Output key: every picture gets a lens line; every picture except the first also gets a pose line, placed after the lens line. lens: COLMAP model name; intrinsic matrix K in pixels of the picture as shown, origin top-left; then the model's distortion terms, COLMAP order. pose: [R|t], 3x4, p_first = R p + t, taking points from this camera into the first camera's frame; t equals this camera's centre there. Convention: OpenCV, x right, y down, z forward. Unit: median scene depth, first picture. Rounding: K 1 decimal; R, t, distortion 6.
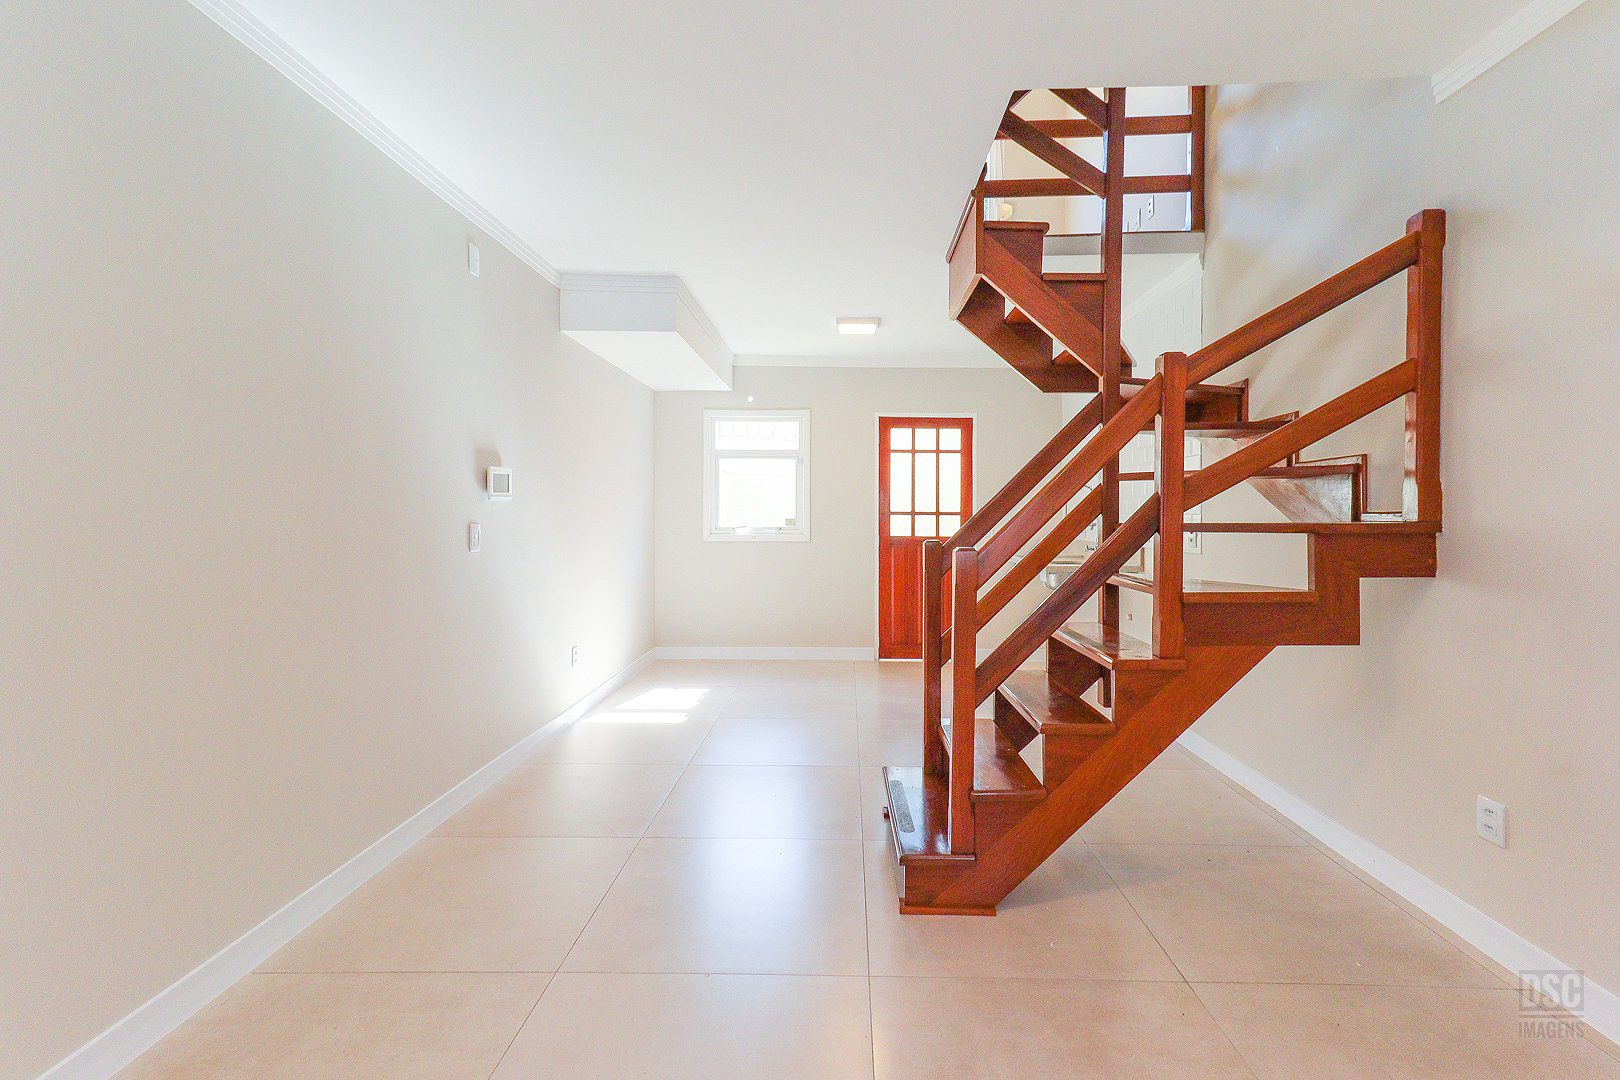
lens RADIAL K [[739.6, 0, 809.5], [0, 739.6, 511.1], [0, 0, 1]] dist [0.074043, 0.000036]
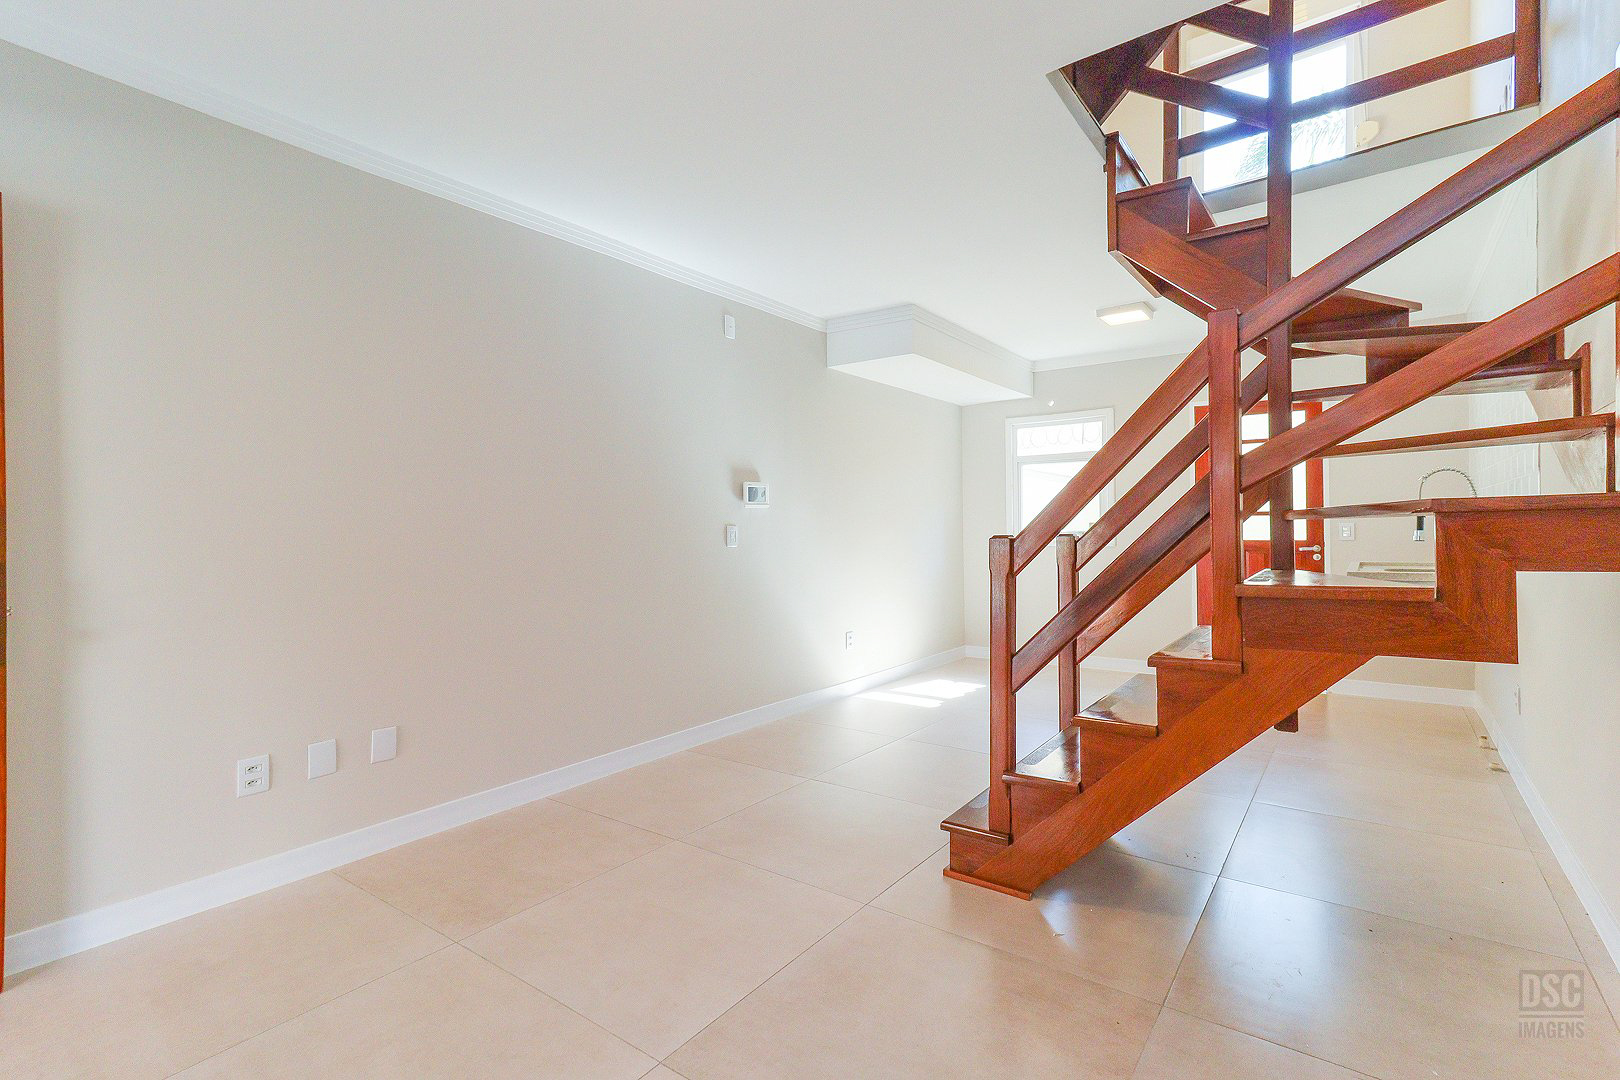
lens RADIAL K [[728.7, 0, 807.2], [0, 728.7, 521.9], [0, 0, 1]] dist [0.003920, 0.000383]
pose [[0.824008, -0.016518, -0.566337, 0.420616], [0.012783, 0.999862, -0.010563, 0.028643], [0.566434, 0.001465, 0.824106, 0.023750]]
